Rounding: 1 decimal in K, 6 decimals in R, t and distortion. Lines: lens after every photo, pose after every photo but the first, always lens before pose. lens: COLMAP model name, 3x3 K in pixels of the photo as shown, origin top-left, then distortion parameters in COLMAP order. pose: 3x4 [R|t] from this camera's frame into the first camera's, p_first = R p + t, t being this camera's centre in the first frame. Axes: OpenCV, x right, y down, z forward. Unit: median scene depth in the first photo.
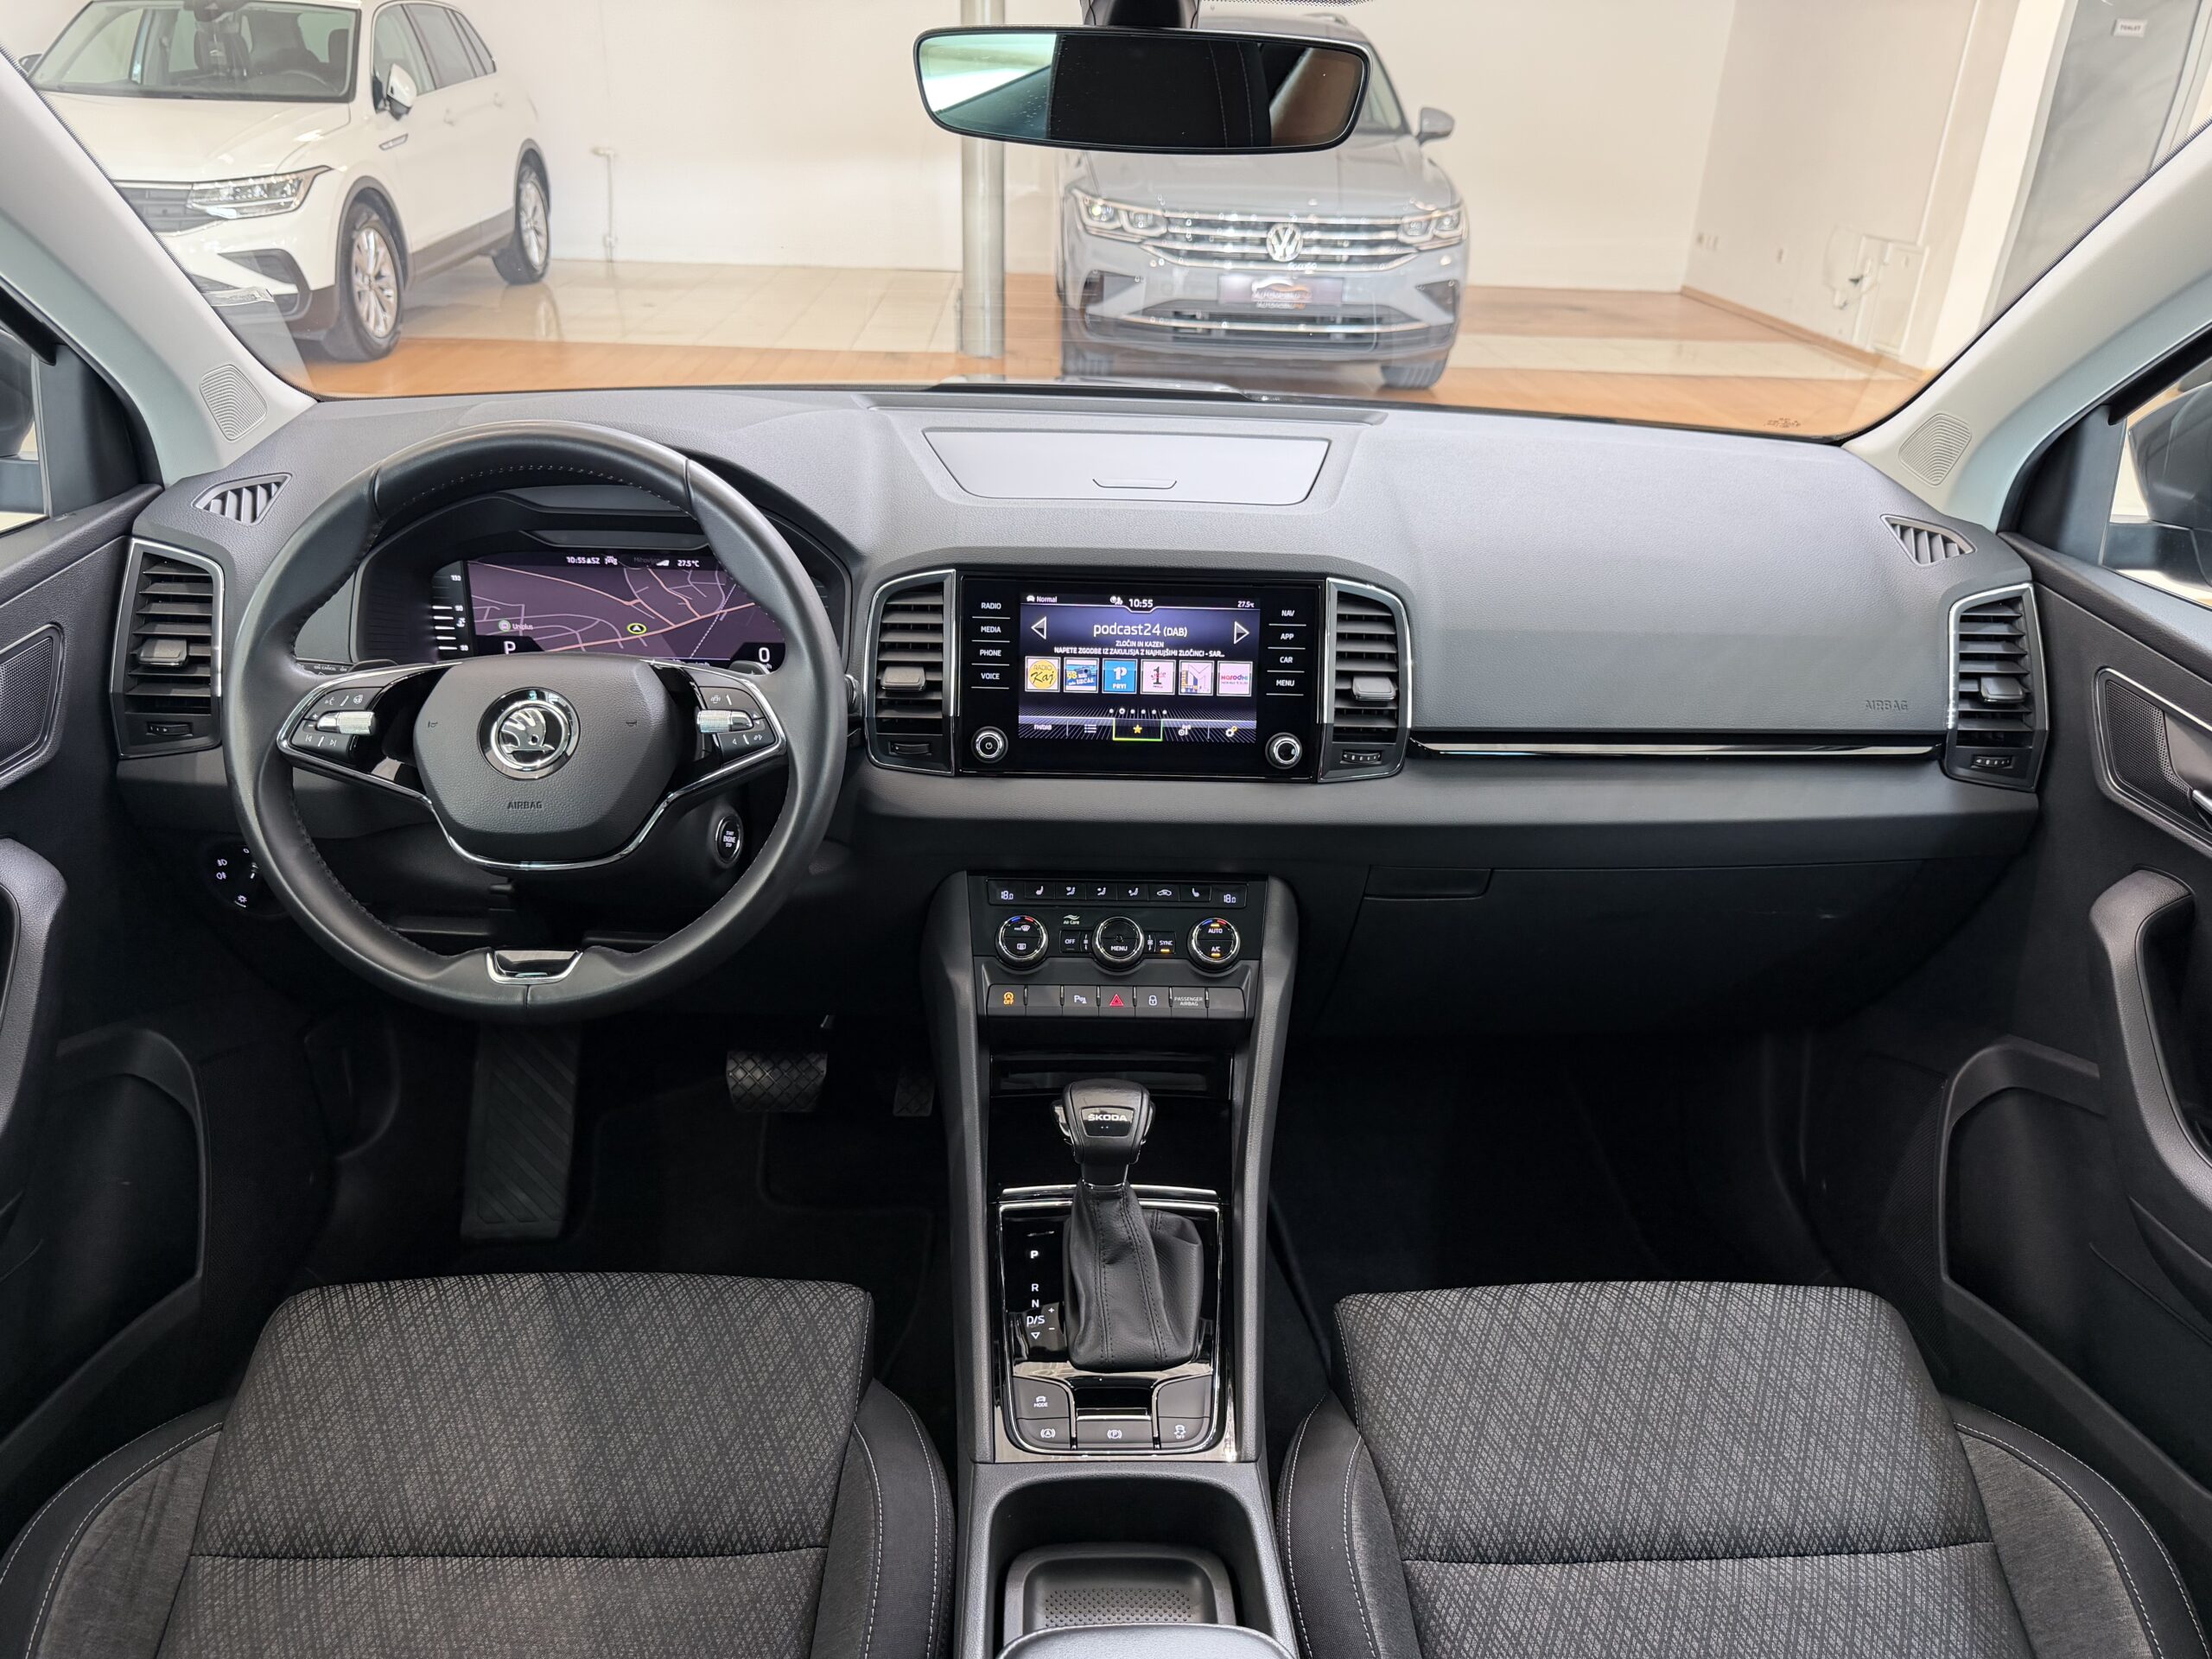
lens RADIAL K [[1547.0, 0, 1092.3], [0, 1547.0, 827.5], [0, 0, 1]] dist [-0.002965, 0.003767]
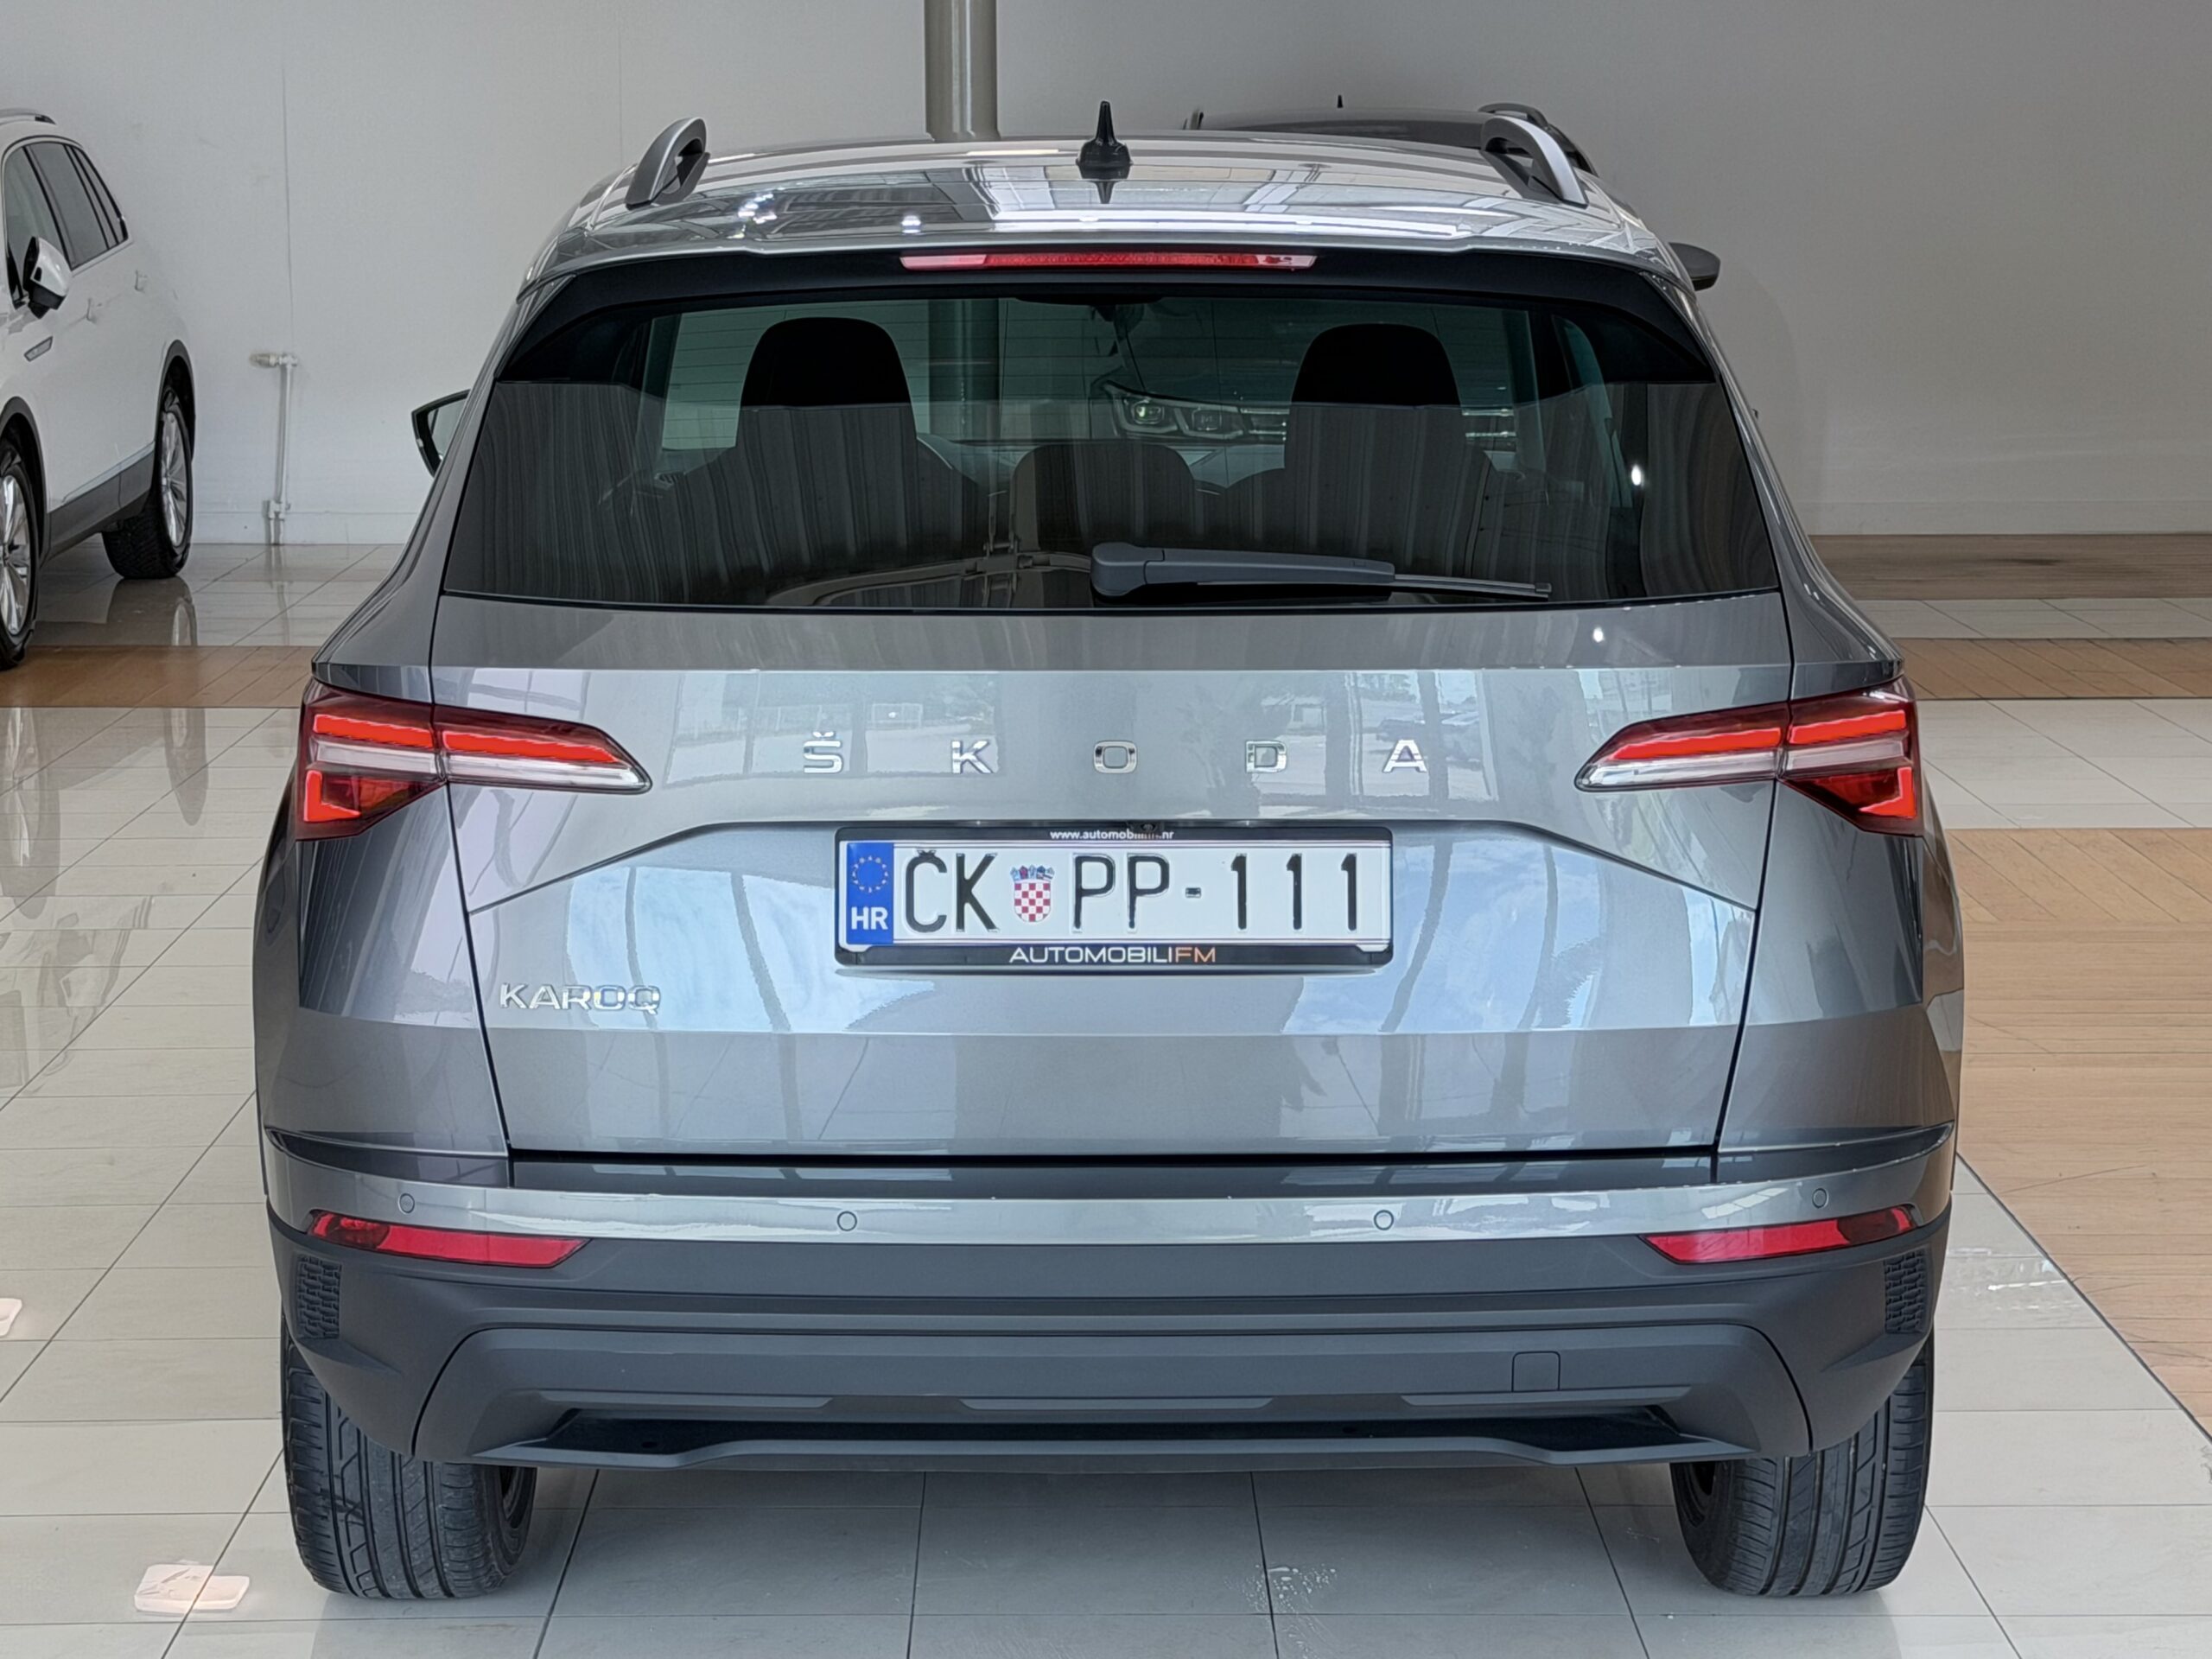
lens RADIAL K [[4518.9, 0, 1107.5], [0, 4518.9, 820.9], [0, 0, 1]] dist [0.214473, 0.000000]
pose [[0.999220, -0.033521, -0.020864, 0.019969], [0.025613, 0.952453, -0.303607, 0.302203], [0.030049, 0.302835, 0.952569, -0.672829]]
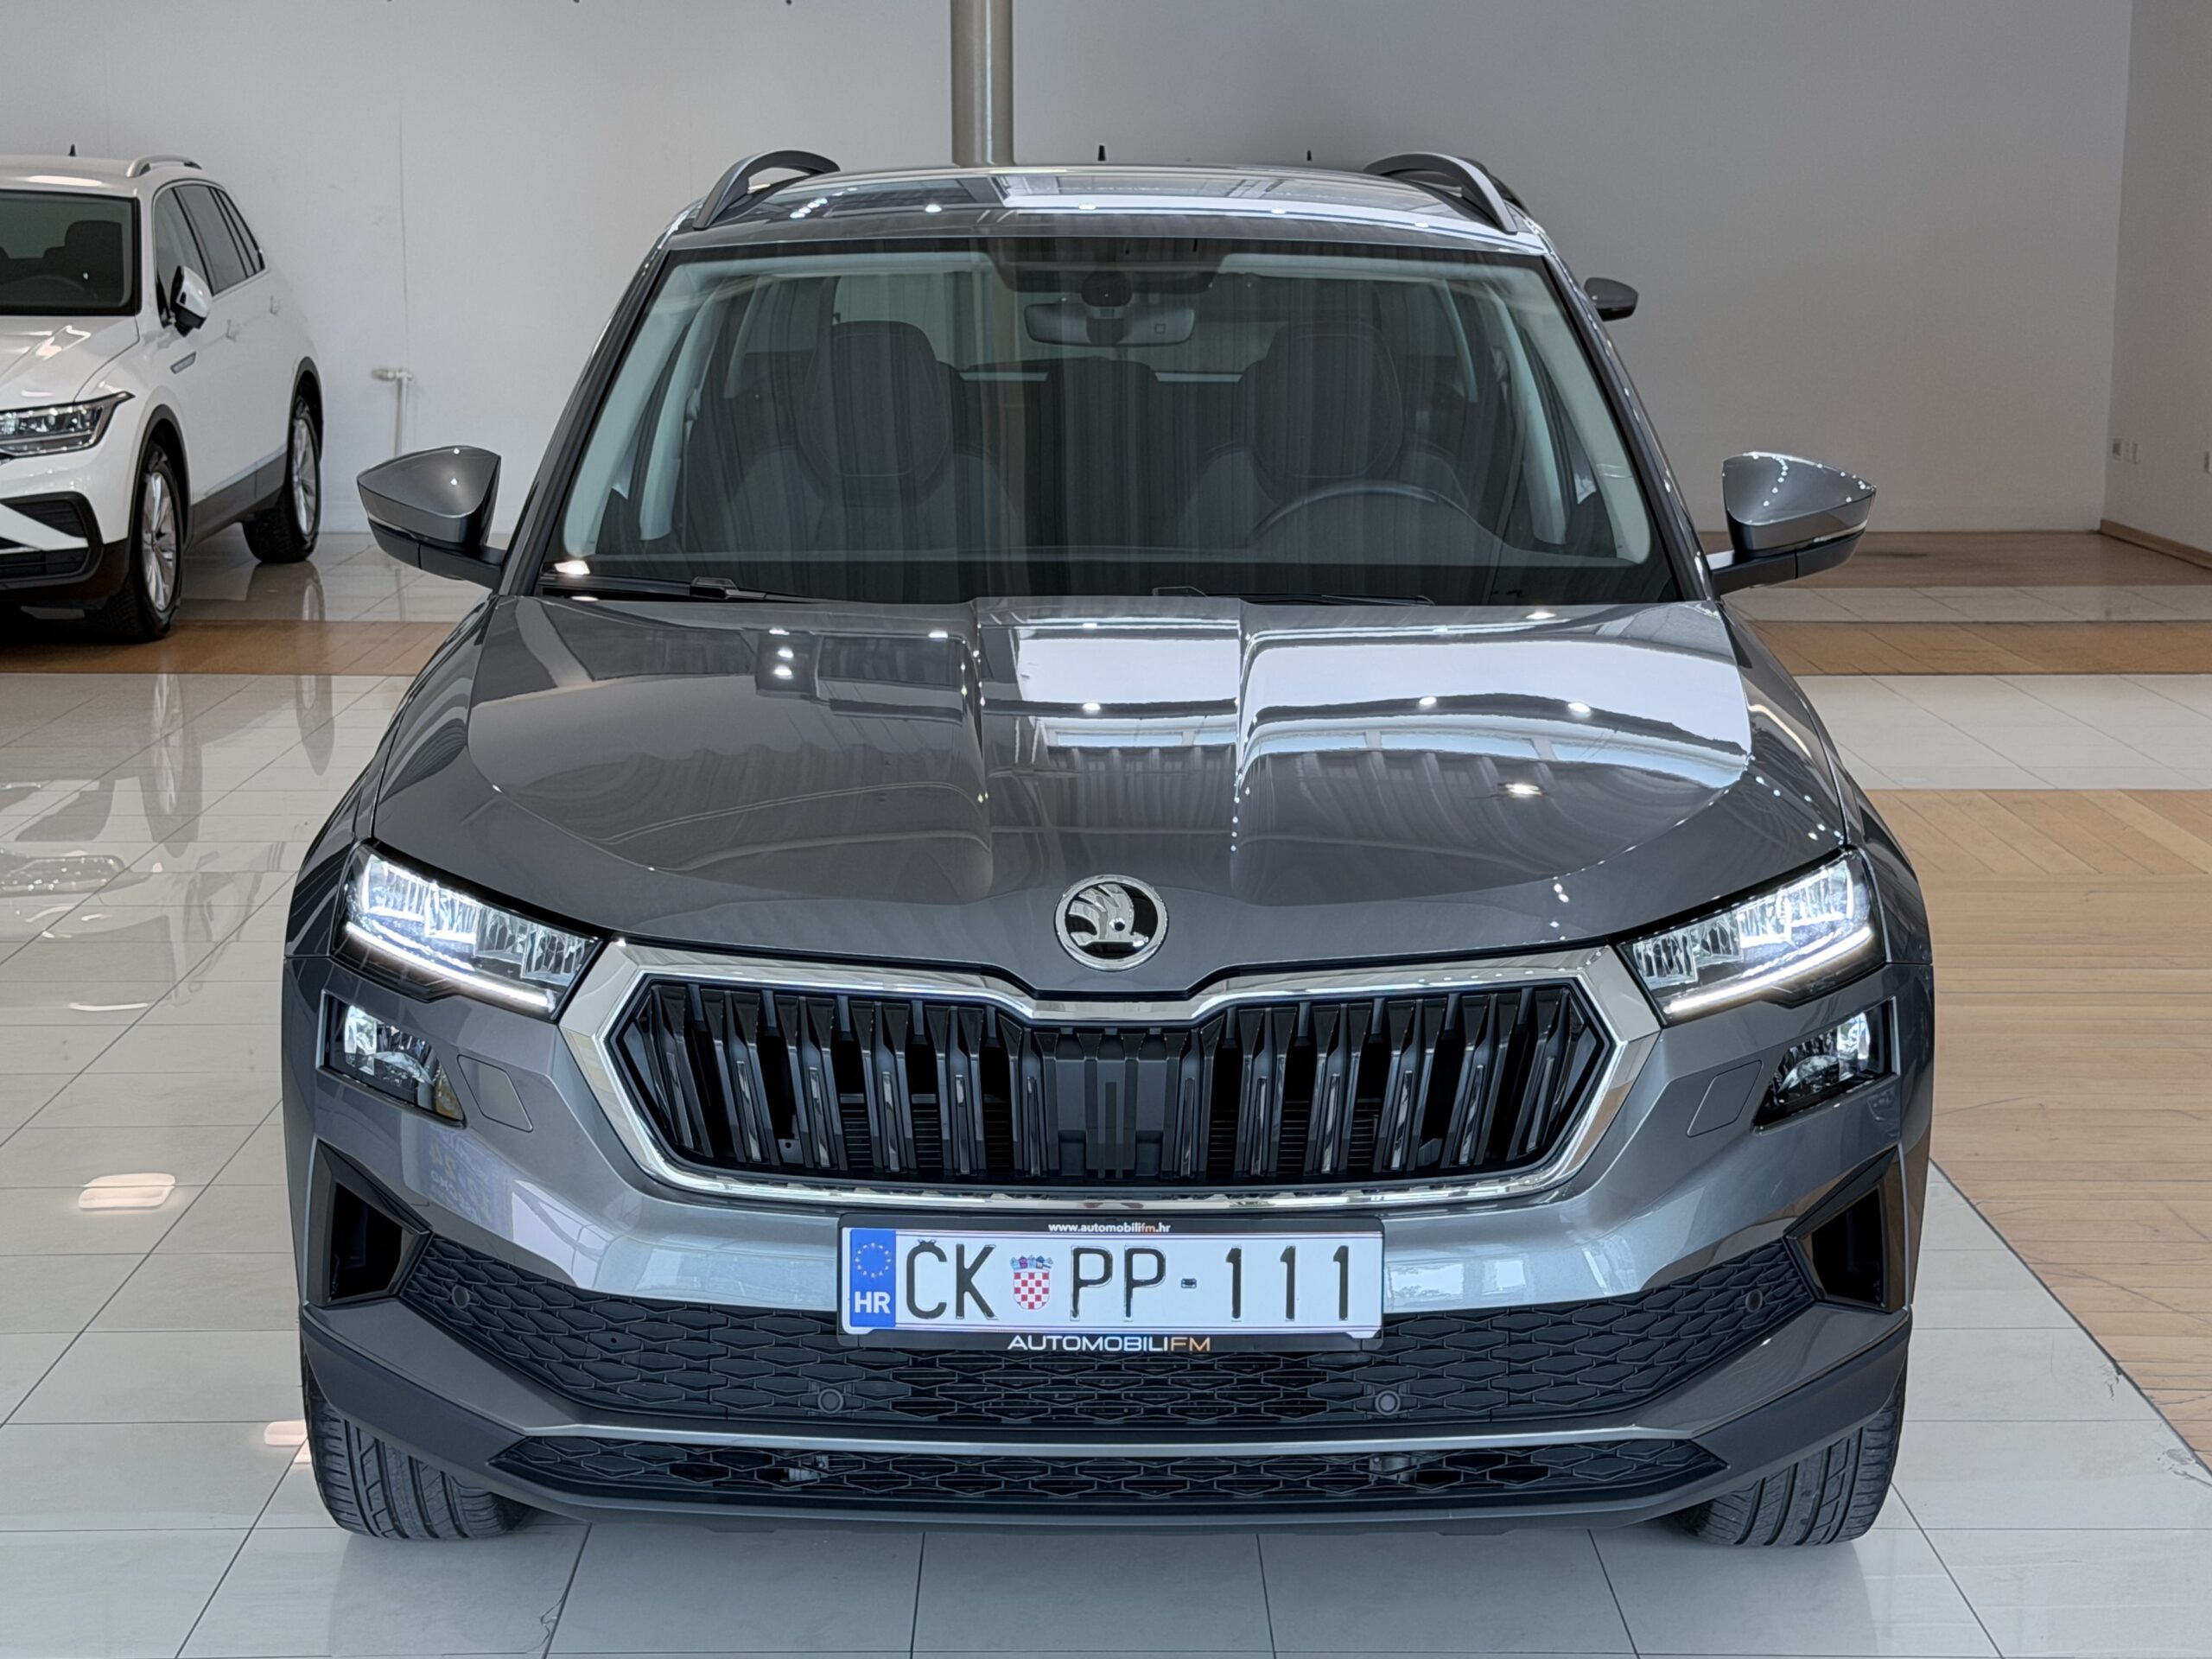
lens RADIAL K [[3742.5, 0, 1105.6], [0, 3742.5, 846.0], [0, 0, 1]] dist [0.187579, 0.000000]
pose [[0.999377, -0.028746, -0.020456, 0.016410], [0.021794, 0.958930, -0.282805, 0.275513], [0.027745, 0.282183, 0.958959, -0.607093]]
